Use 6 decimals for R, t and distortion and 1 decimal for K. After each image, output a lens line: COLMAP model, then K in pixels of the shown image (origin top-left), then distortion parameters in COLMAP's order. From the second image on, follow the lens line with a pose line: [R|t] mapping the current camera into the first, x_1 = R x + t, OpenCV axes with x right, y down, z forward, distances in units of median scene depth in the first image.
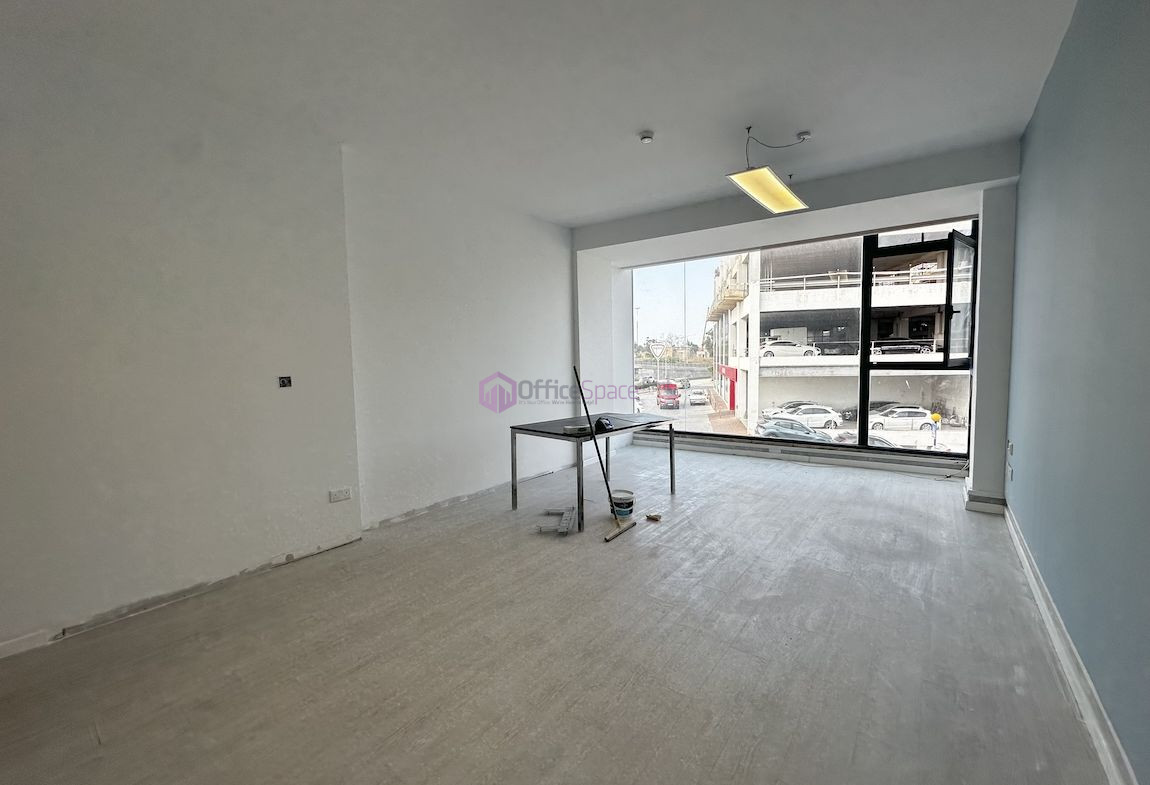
lens RADIAL K [[458.0, 0, 575.0], [0, 458.0, 392.5], [0, 0, 1]] dist [-0.000901, 0.000112]
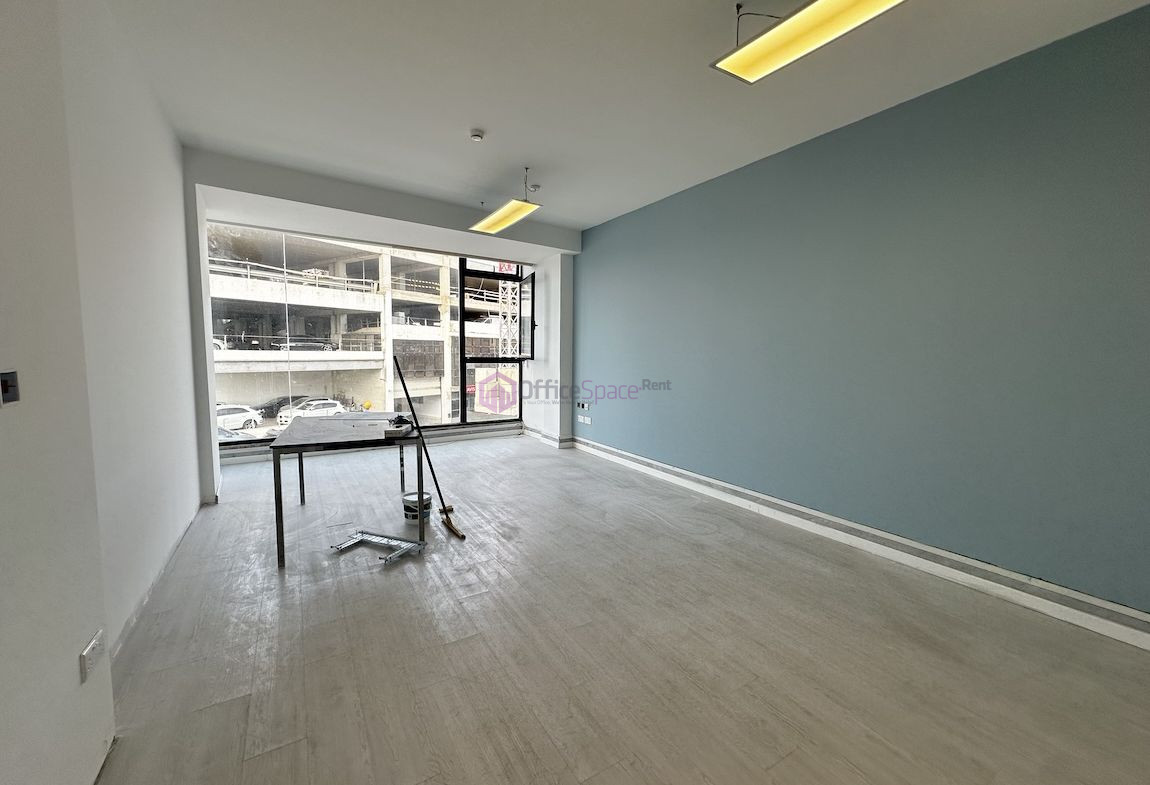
lens RADIAL K [[458.0, 0, 575.0], [0, 458.0, 392.5], [0, 0, 1]] dist [-0.000901, 0.000112]
pose [[0.340745, -0.056854, 0.938435, -0.458416], [0.049096, 0.997884, 0.042630, -0.007277], [-0.938873, 0.031547, 0.342815, 0.270988]]
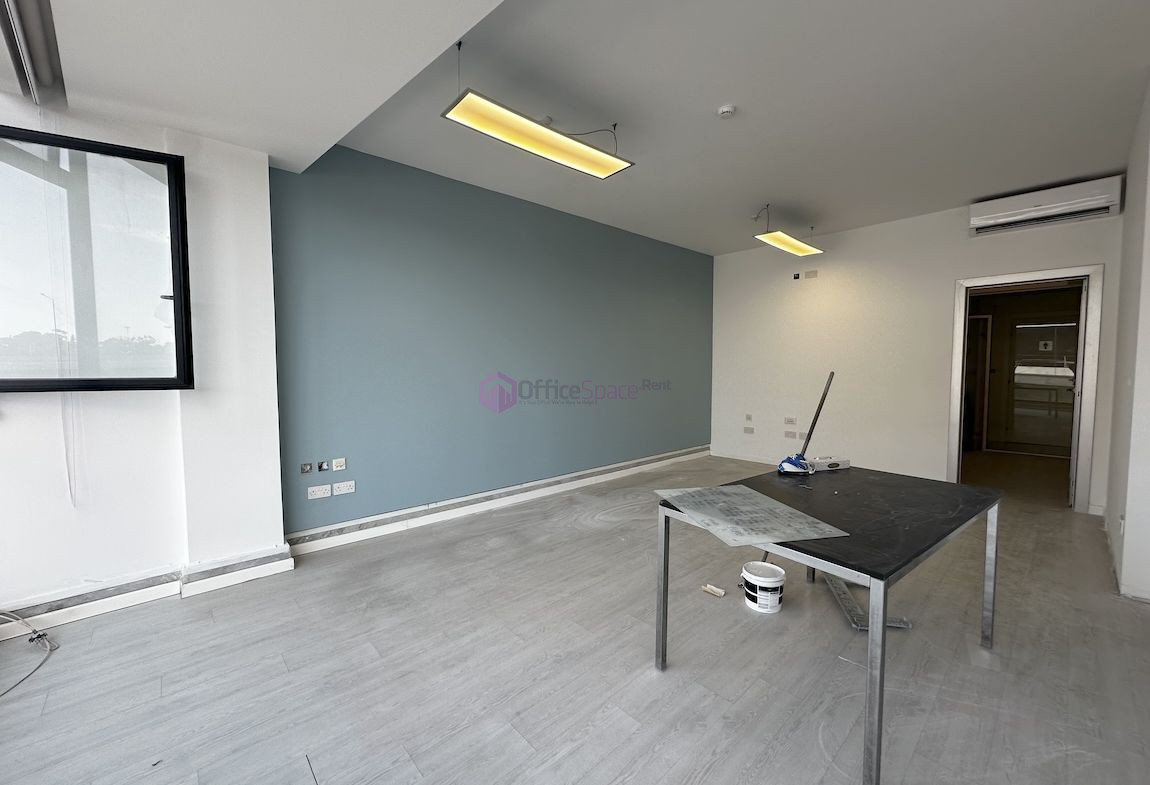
lens RADIAL K [[458.0, 0, 575.0], [0, 458.0, 392.5], [0, 0, 1]] dist [-0.000901, 0.000112]
pose [[-0.988180, 0.014336, 0.152625, 0.193079], [0.033857, 0.991441, 0.126085, -0.086892], [-0.149511, 0.129762, -0.980208, 1.179902]]
